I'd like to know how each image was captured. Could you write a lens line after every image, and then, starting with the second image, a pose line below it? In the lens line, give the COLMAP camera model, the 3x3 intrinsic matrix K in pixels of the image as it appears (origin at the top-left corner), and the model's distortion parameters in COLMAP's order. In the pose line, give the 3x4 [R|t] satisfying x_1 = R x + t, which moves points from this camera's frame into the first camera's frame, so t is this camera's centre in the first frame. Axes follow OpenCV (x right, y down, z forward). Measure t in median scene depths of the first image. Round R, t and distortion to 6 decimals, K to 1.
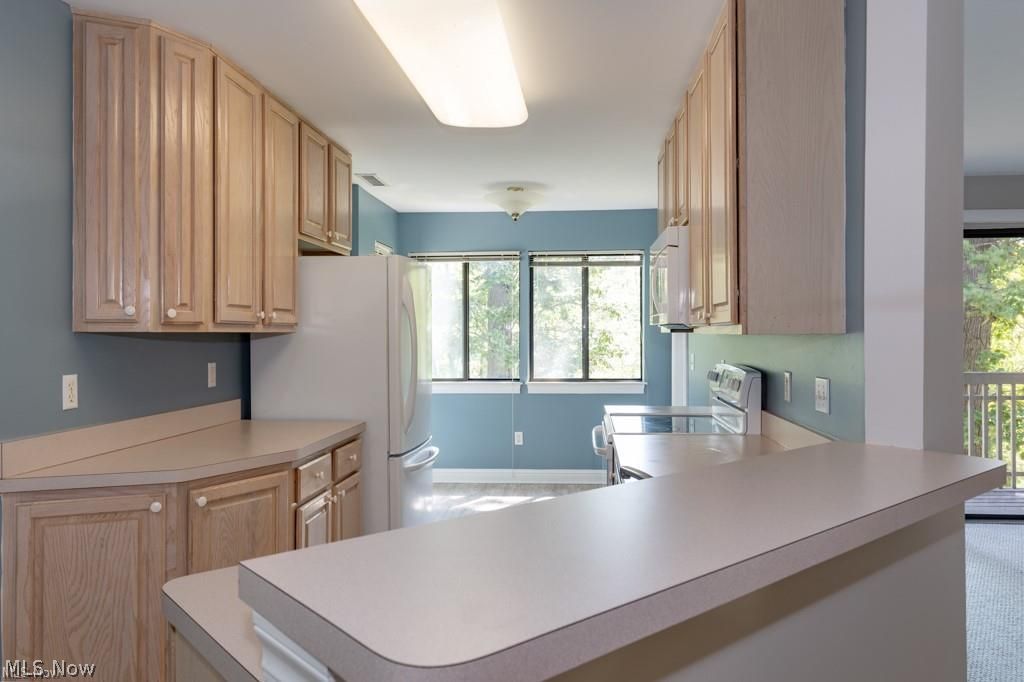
lens RADIAL K [[696.5, 0, 512.0], [0, 696.5, 341.0], [0, 0, 1]] dist [-0.005370, -0.001439]
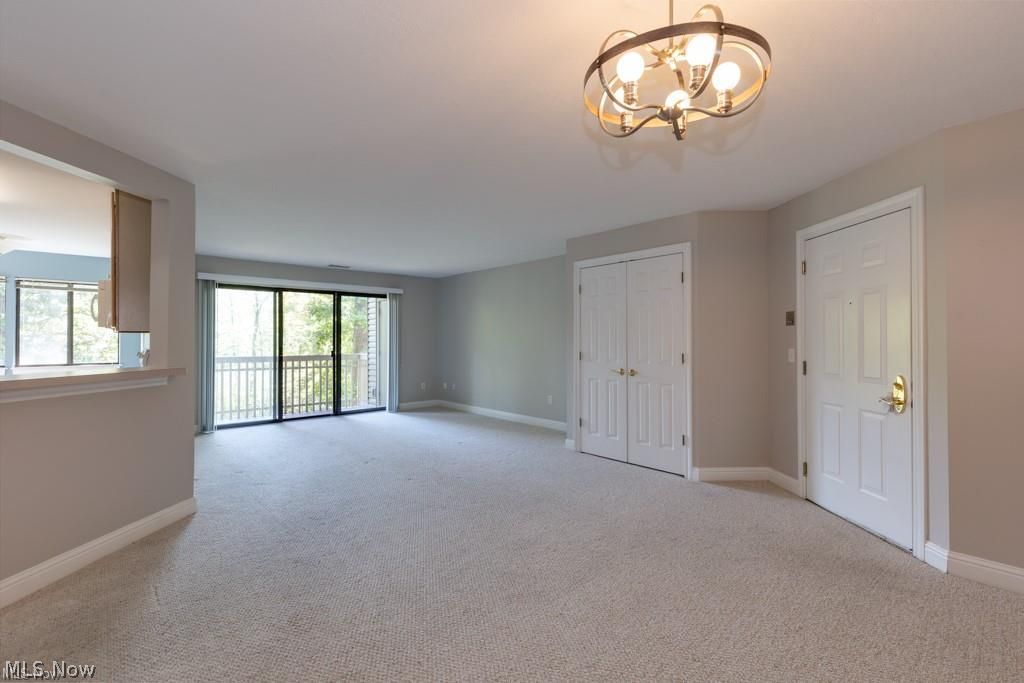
lens RADIAL K [[452.7, 0, 512.0], [0, 452.7, 341.5], [0, 0, 1]] dist [0.001424, 0.000143]
pose [[0.683219, 0.001930, 0.730211, 0.079607], [0.003484, 0.999977, -0.005903, 0.025959], [-0.730205, 0.006577, 0.683196, -0.748139]]
